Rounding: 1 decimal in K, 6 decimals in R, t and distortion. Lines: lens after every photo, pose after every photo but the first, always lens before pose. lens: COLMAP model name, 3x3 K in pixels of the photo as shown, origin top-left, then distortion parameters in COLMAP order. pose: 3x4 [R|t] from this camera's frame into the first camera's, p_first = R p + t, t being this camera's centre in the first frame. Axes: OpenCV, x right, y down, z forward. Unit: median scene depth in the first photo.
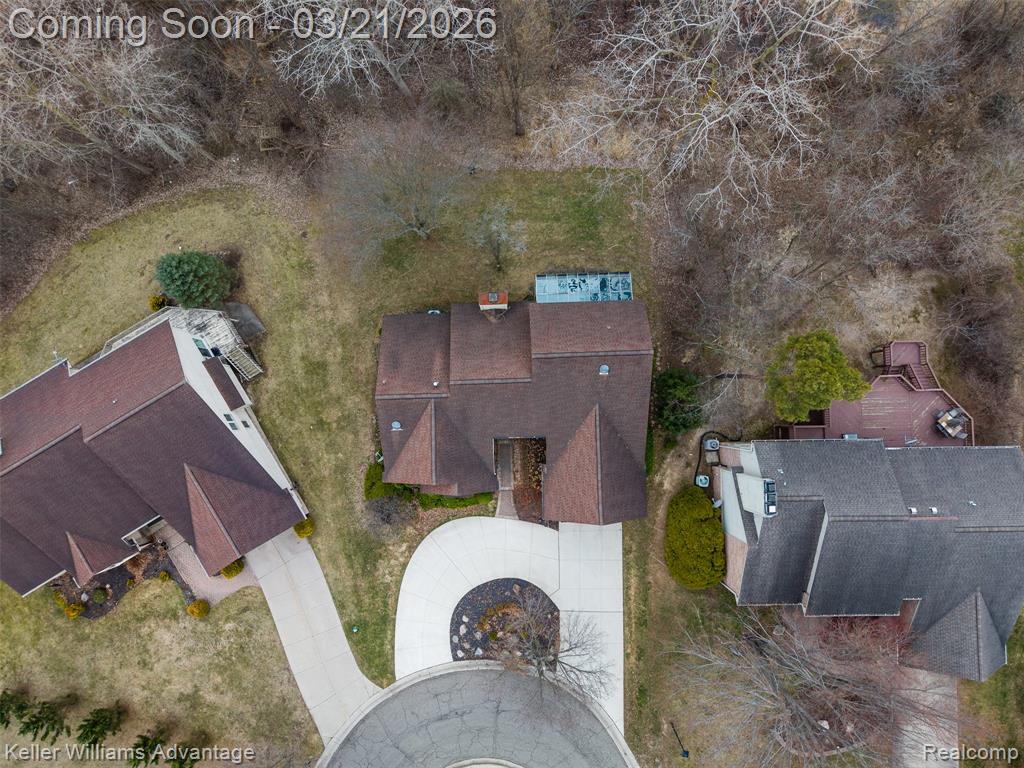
lens RADIAL K [[689.5, 0, 514.1], [0, 689.5, 387.1], [0, 0, 1]] dist [0.022471, -0.024729]
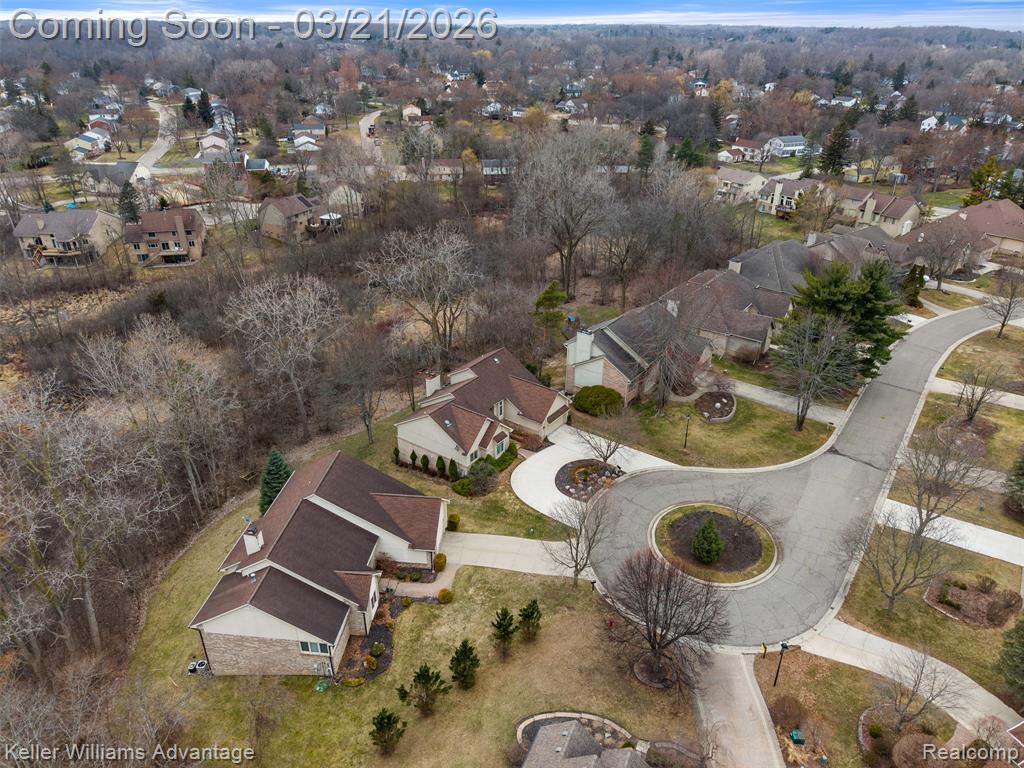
lens RADIAL K [[689.5, 0, 512.6], [0, 689.5, 382.5], [0, 0, 1]] dist [0.022471, -0.024729]
pose [[0.607416, -0.364080, 0.706039, -1.140594], [0.793431, 0.321560, -0.516784, 0.953215], [-0.038883, 0.874096, 0.484194, 0.056316]]
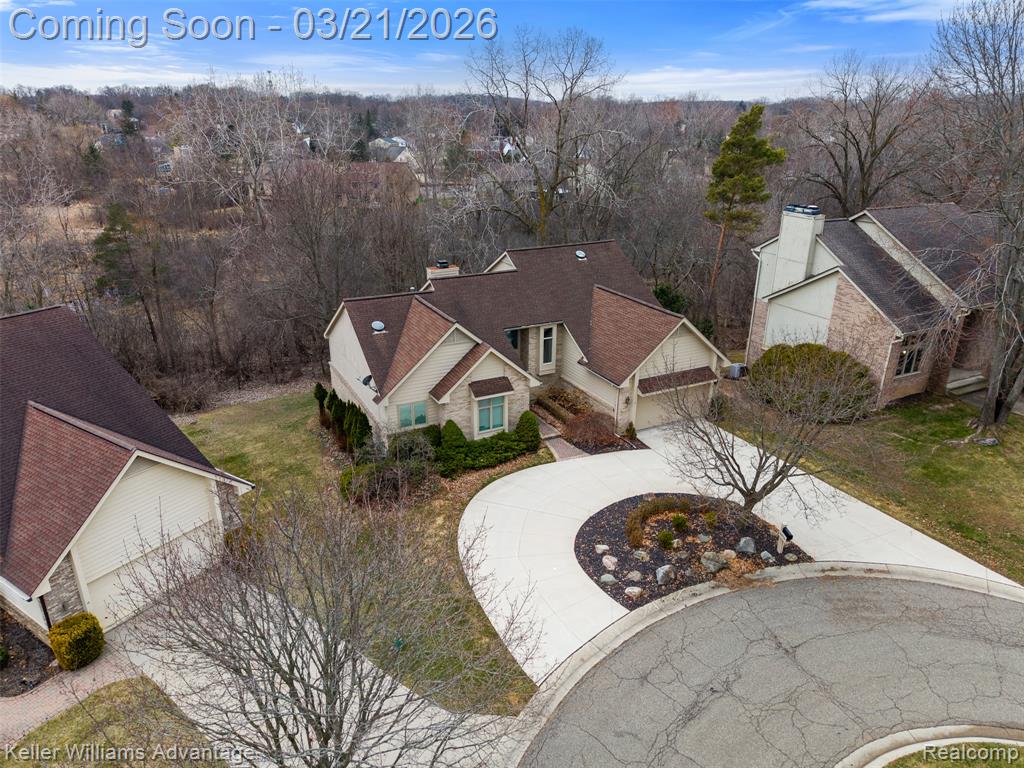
lens RADIAL K [[689.5, 0, 513.6], [0, 689.5, 390.6], [0, 0, 1]] dist [0.022471, -0.024729]
pose [[0.901694, -0.157280, 0.402754, -0.314657], [0.431792, 0.375914, -0.819905, 0.677249], [-0.022447, 0.913209, 0.406872, 0.685427]]
